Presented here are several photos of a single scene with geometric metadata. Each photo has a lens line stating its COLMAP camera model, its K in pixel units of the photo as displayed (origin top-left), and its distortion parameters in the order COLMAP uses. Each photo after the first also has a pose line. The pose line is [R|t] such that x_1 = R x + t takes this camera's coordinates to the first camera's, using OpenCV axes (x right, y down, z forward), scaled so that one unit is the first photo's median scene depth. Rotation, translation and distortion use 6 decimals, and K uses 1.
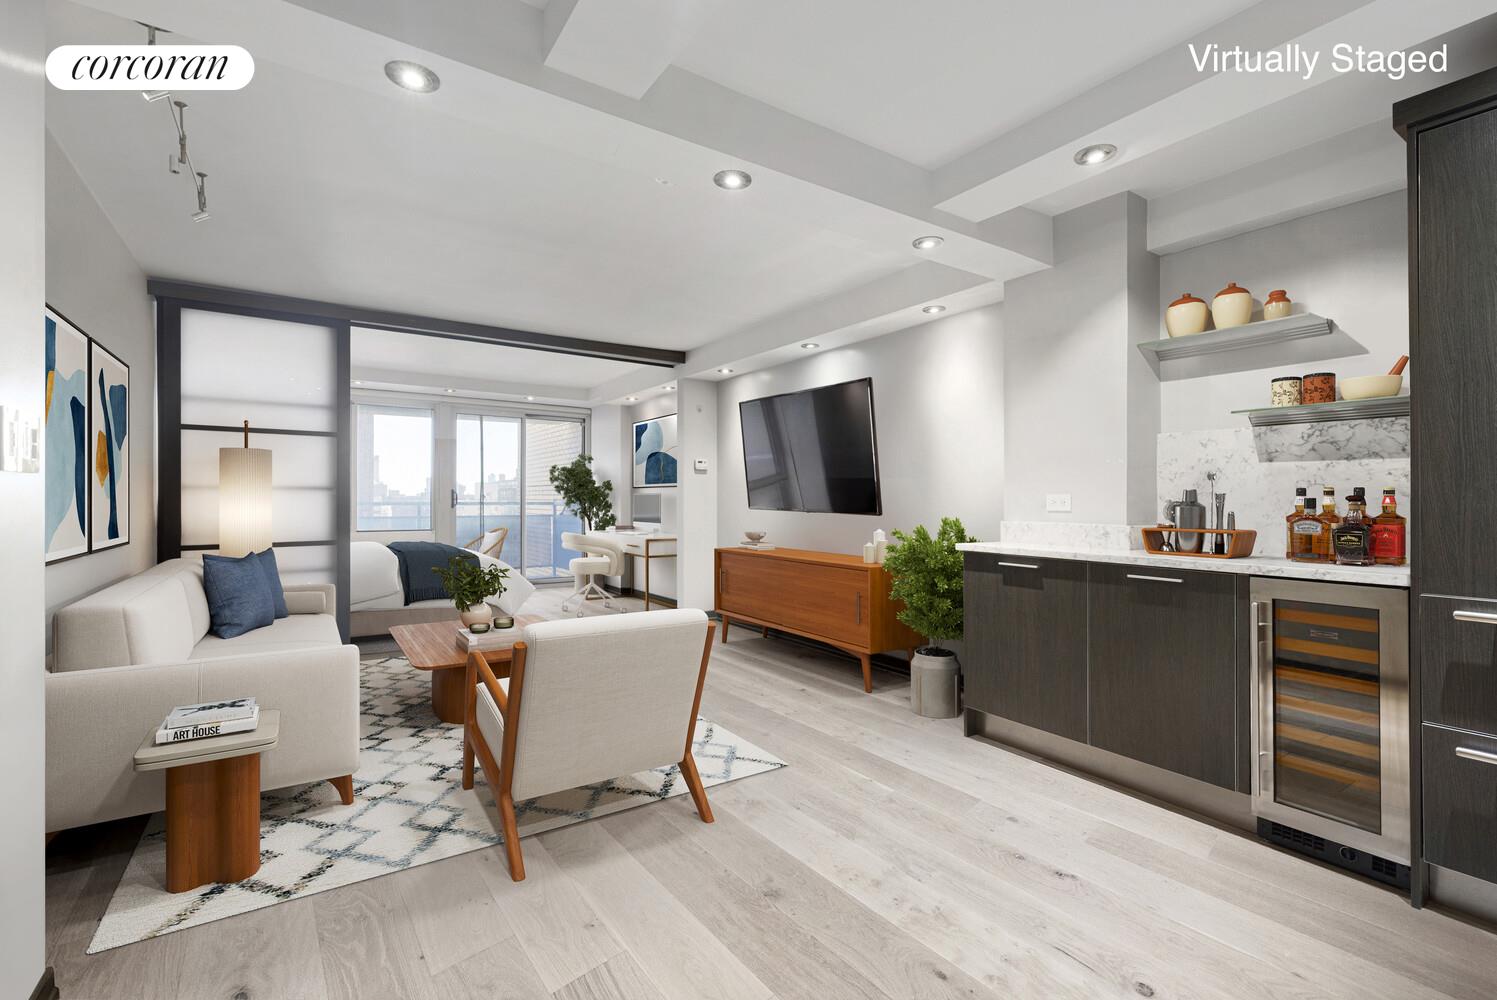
lens RADIAL K [[666.2, 0, 747.4], [0, 666.2, 495.1], [0, 0, 1]] dist [0.016824, 0.000160]
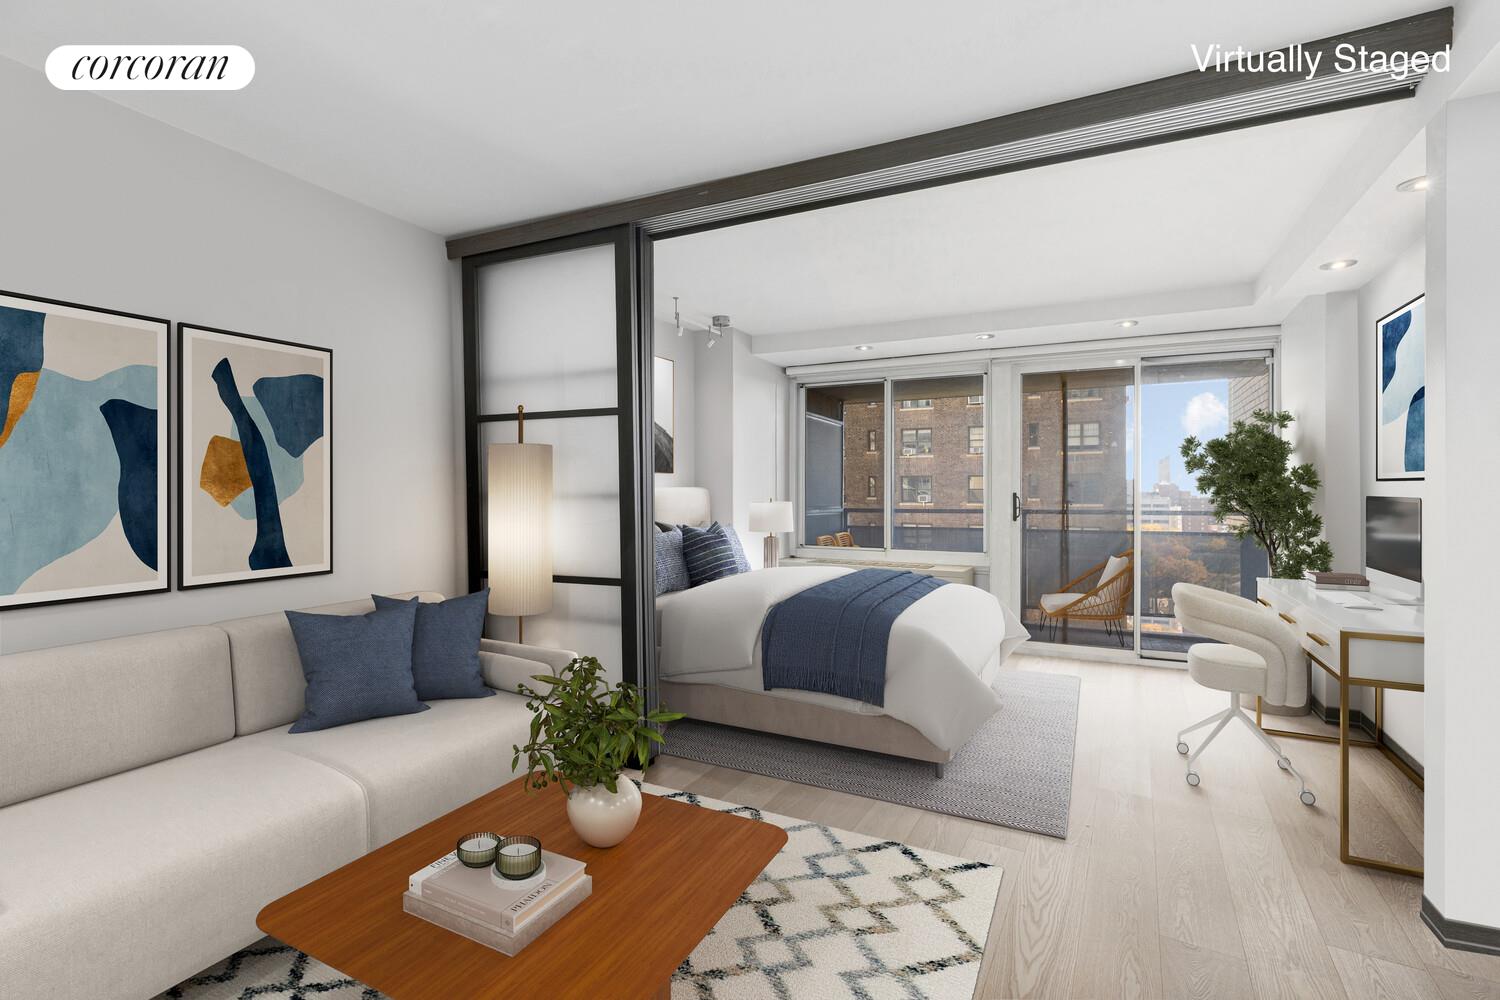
lens RADIAL K [[739.2, 0, 721.2], [0, 739.2, 494.6], [0, 0, 1]] dist [0.014187, -0.000275]
pose [[0.491197, 0.005106, -0.871034, 0.028062], [0.008761, 0.999903, 0.010802, -0.011115], [0.871005, -0.012937, 0.491104, 0.439535]]
